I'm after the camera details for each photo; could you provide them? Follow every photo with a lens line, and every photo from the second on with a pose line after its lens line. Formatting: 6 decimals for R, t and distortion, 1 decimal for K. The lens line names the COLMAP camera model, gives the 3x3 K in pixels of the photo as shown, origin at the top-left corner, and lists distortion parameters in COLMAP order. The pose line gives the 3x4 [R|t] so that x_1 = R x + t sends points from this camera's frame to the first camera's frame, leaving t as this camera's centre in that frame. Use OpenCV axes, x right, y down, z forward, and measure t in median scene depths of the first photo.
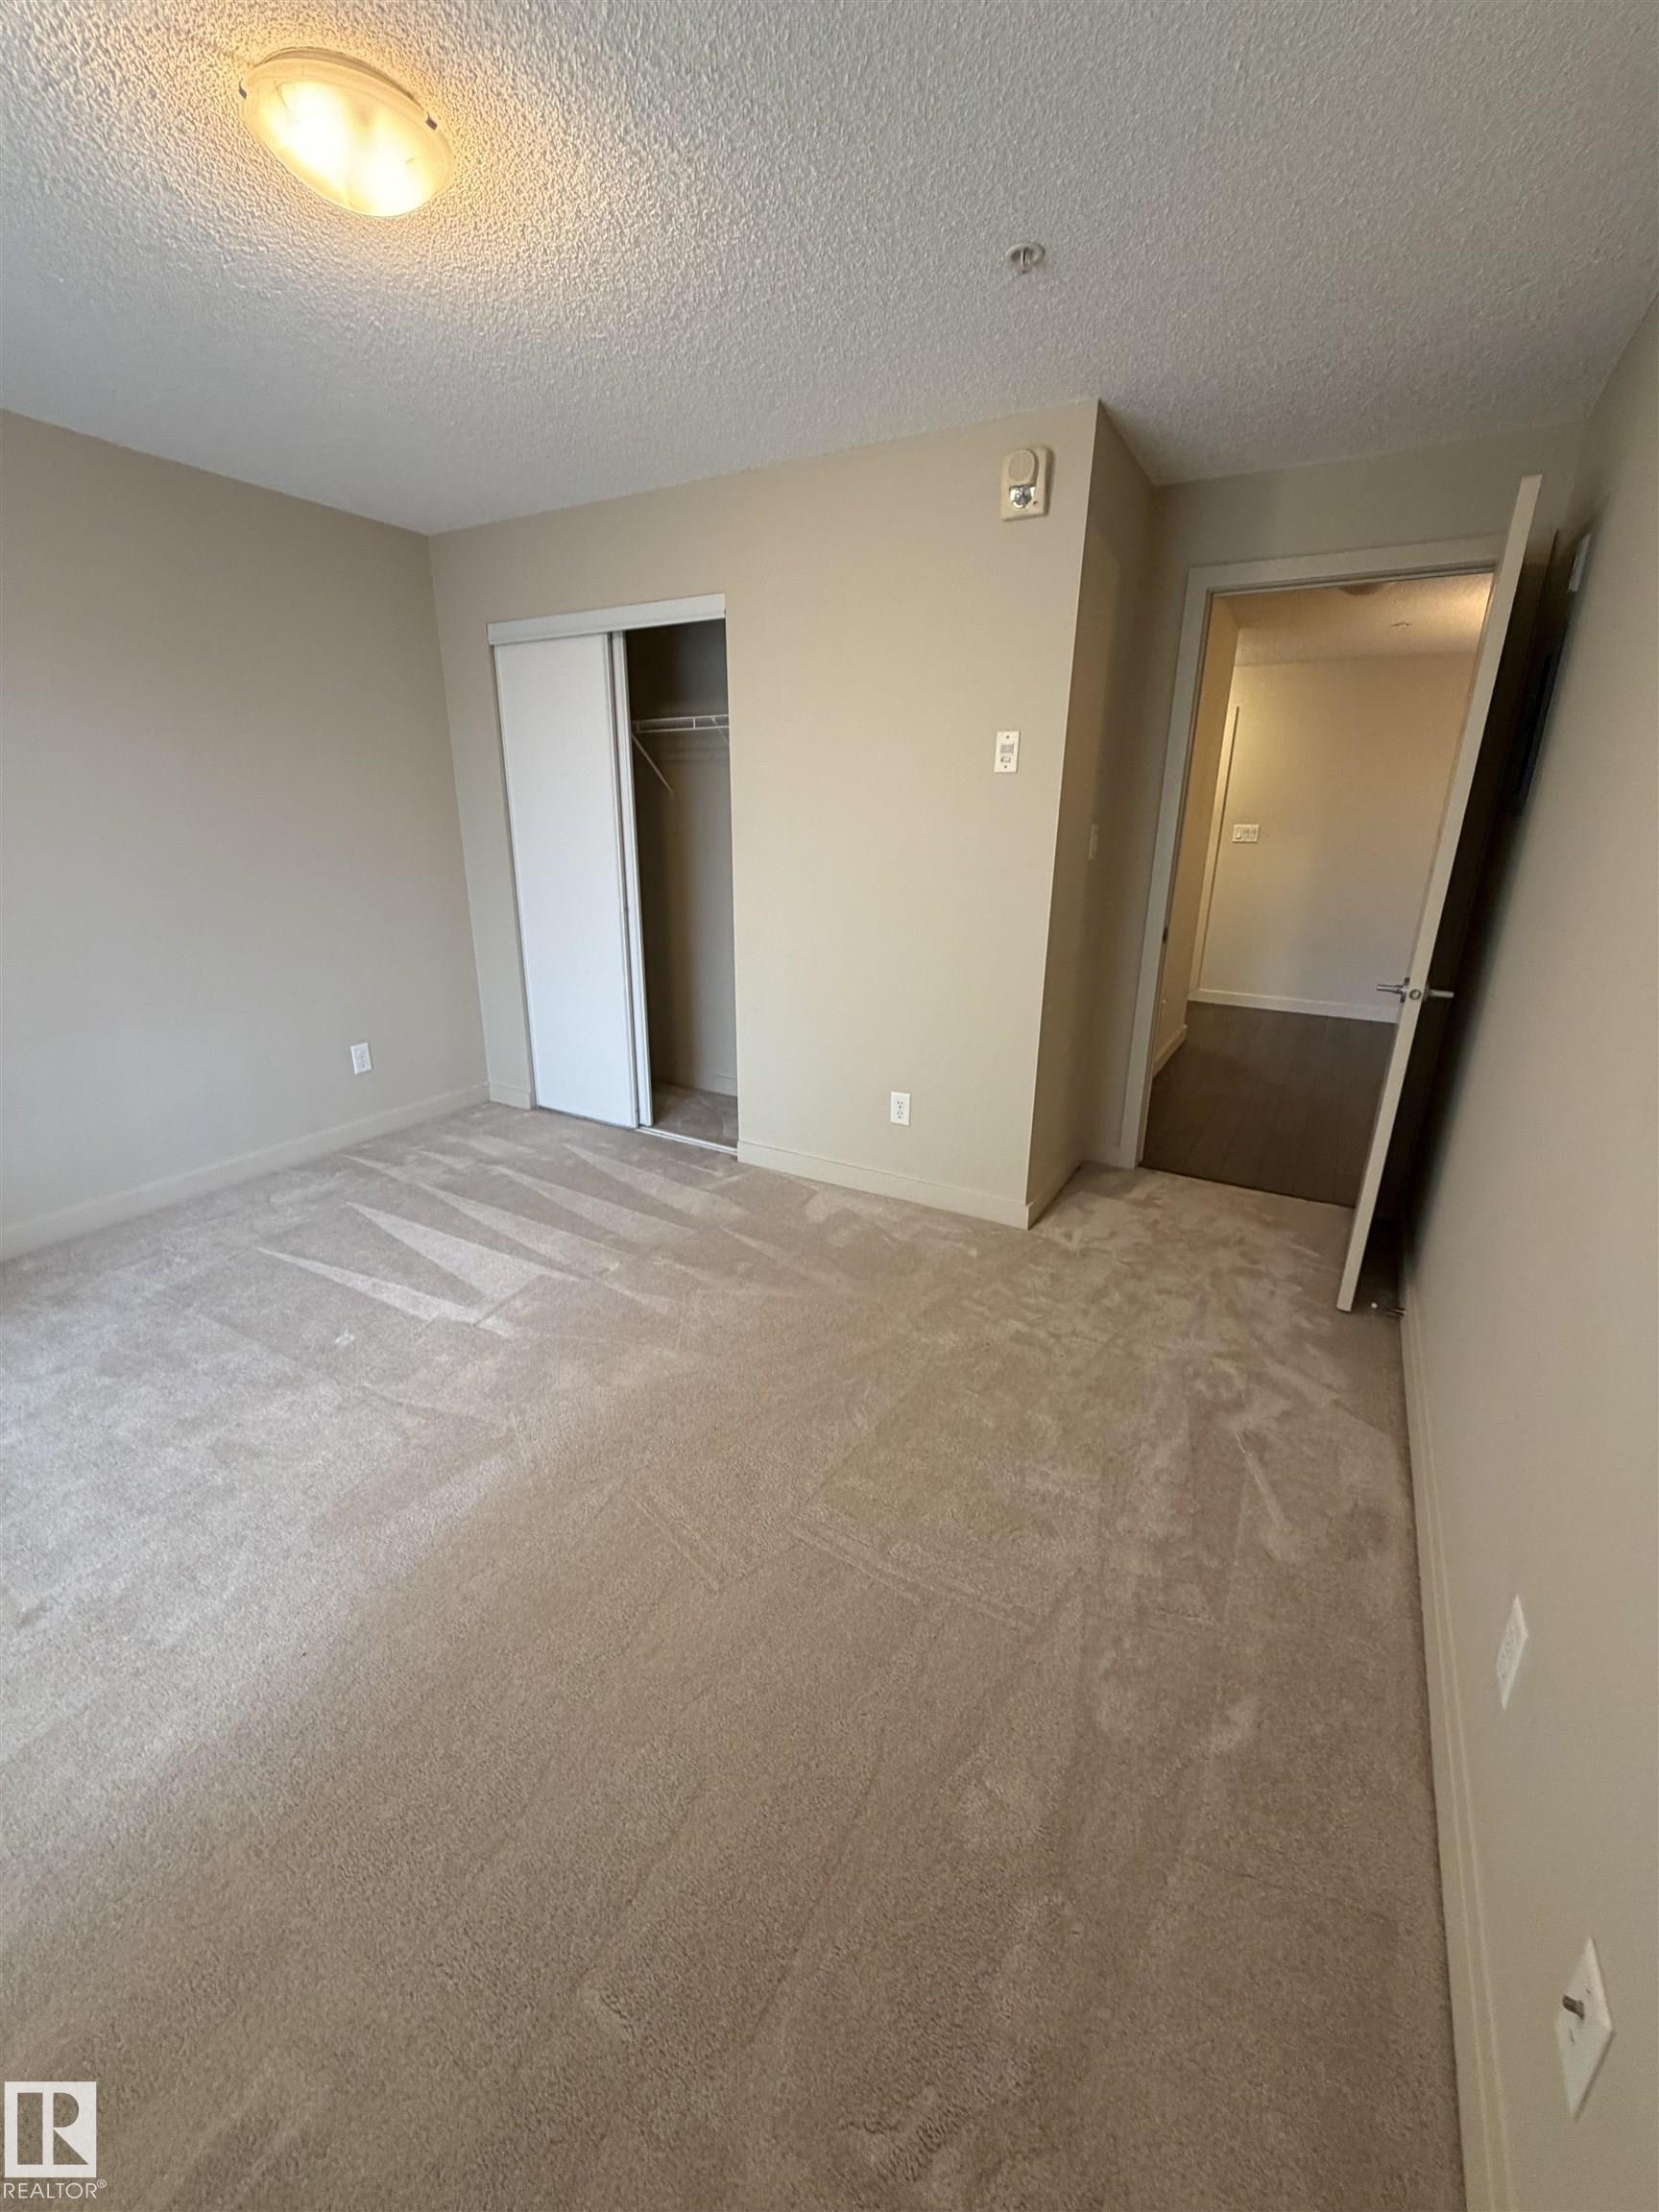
lens RADIAL K [[879.4, 0, 829.5], [0, 879.4, 1106.0], [0, 0, 1]] dist [0.000769, 0.000063]
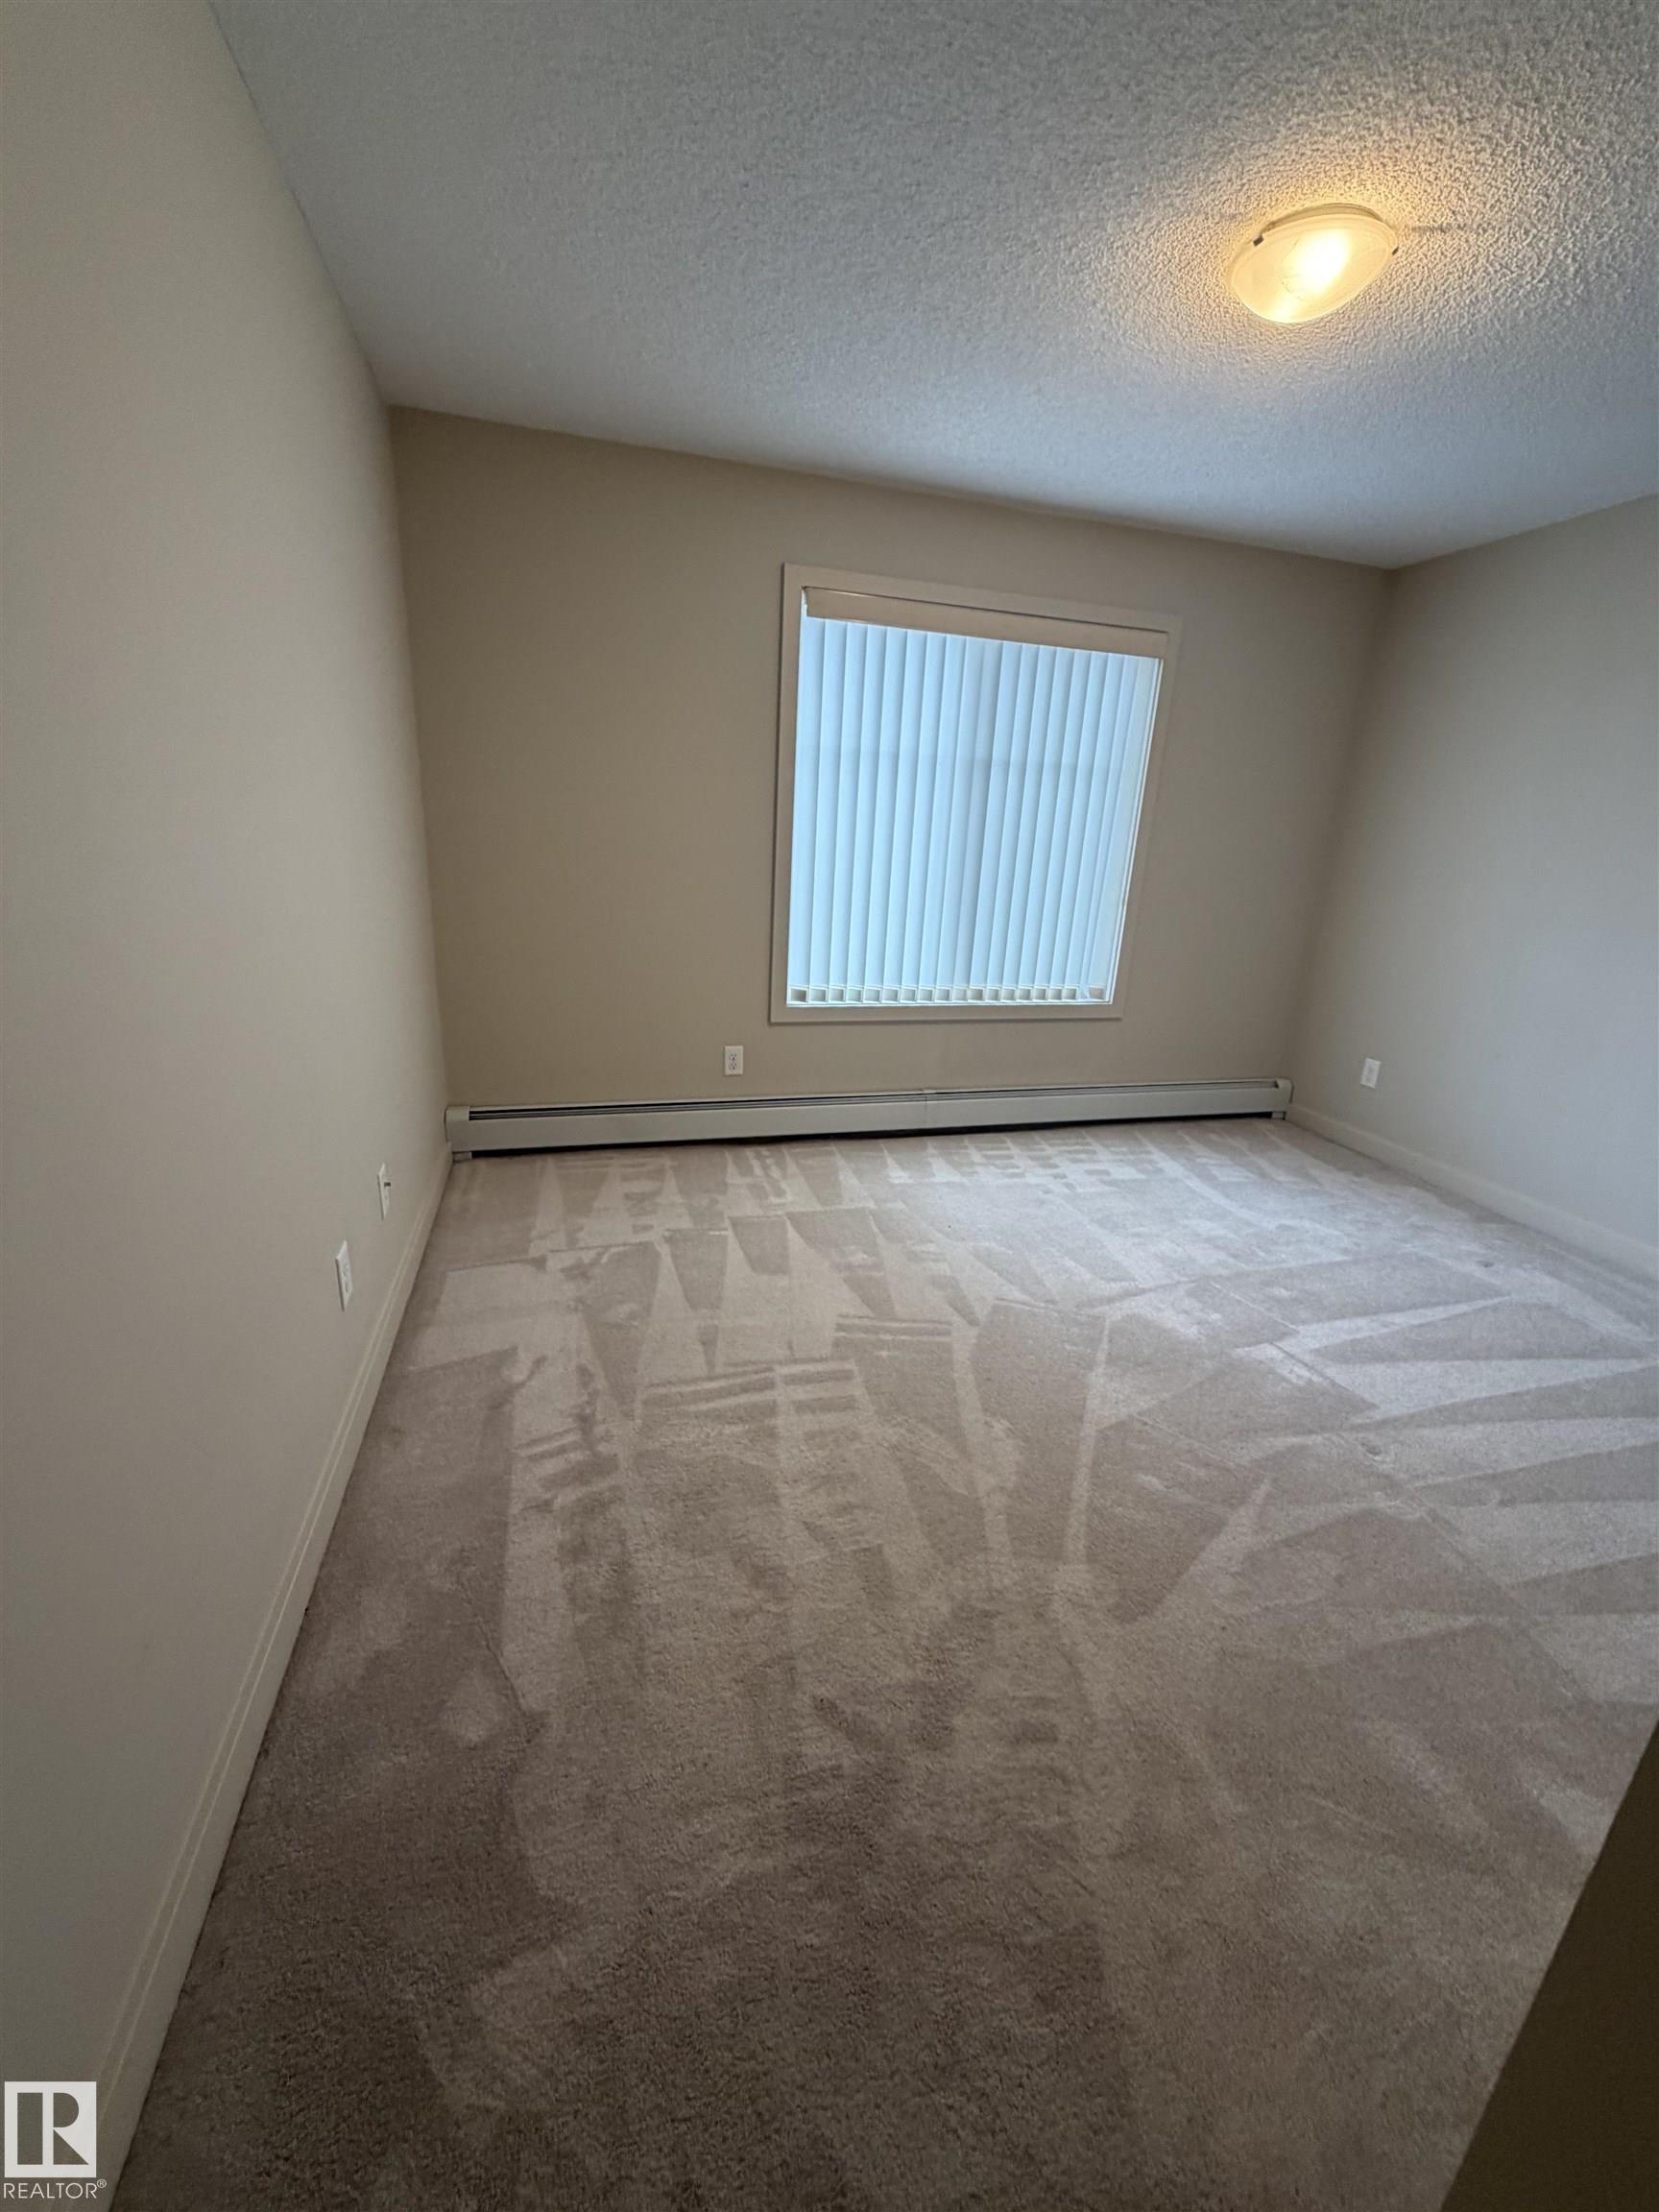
lens RADIAL K [[879.4, 0, 829.5], [0, 879.4, 1106.0], [0, 0, 1]] dist [0.000769, 0.000063]
pose [[-0.690026, 0.178286, -0.701483, 0.524673], [-0.289342, 0.820427, 0.493133, -0.281326], [0.663434, 0.543243, -0.514531, 0.961491]]
